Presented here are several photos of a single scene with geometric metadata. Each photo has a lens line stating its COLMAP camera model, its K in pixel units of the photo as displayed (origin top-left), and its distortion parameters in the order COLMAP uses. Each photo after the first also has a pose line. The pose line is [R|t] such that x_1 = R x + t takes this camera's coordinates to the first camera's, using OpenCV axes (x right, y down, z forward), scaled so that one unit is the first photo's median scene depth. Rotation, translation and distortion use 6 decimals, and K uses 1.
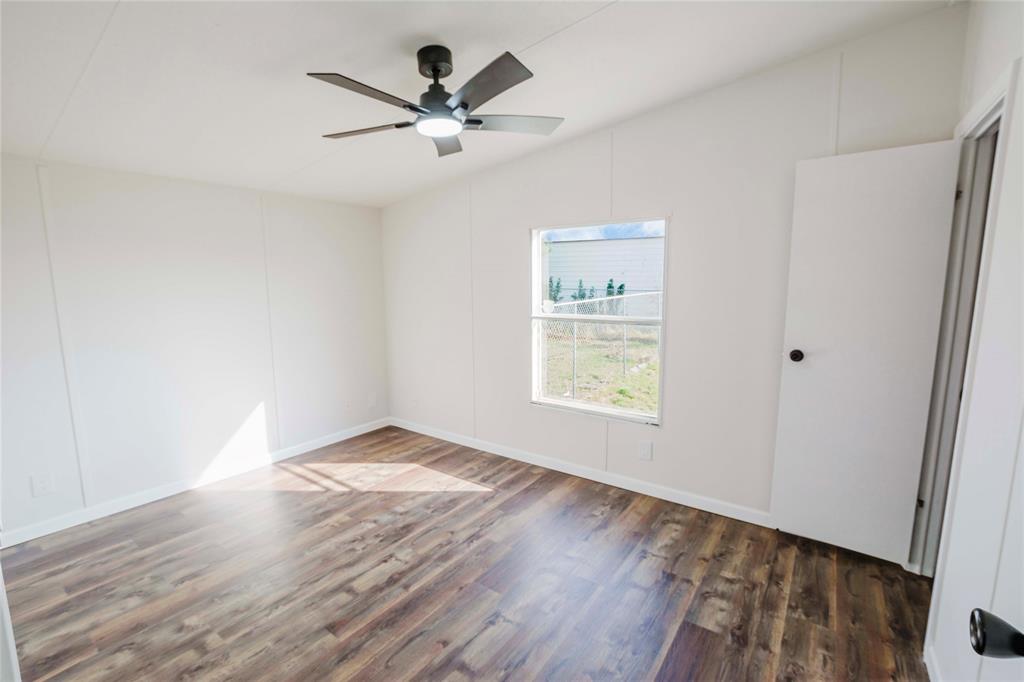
lens RADIAL K [[445.0, 0, 509.8], [0, 445.0, 346.7], [0, 0, 1]] dist [-0.019453, 0.002432]
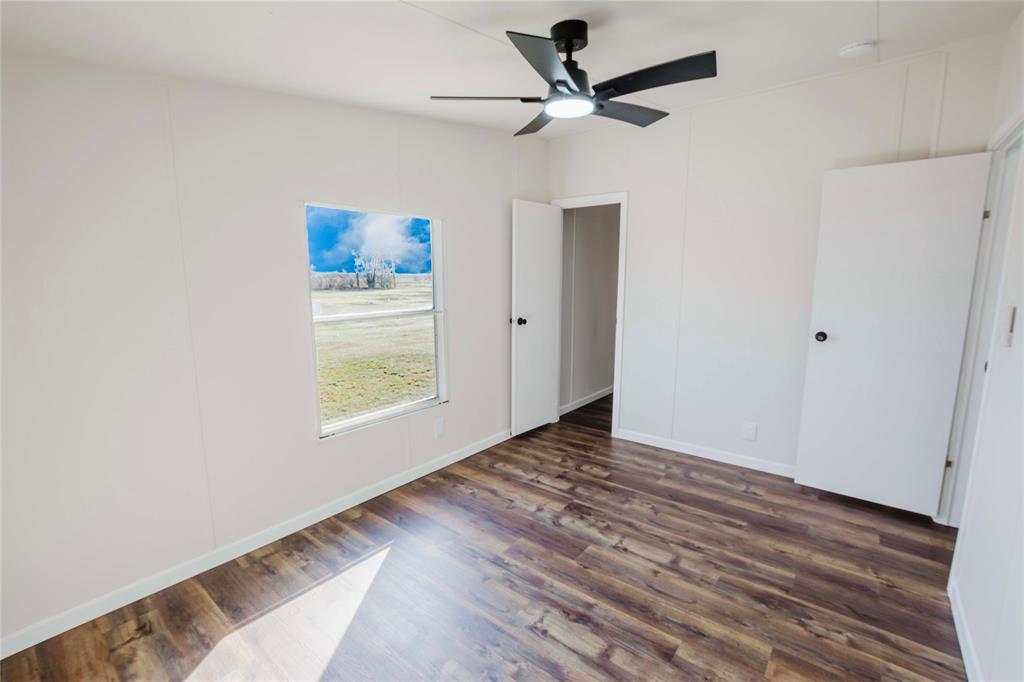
lens RADIAL K [[445.0, 0, 507.1], [0, 445.0, 347.1], [0, 0, 1]] dist [-0.019453, 0.002432]
pose [[0.060646, -0.145898, 0.987439, -1.051517], [0.141630, 0.980509, 0.136176, -0.130529], [-0.988060, 0.131592, 0.080127, 1.004658]]
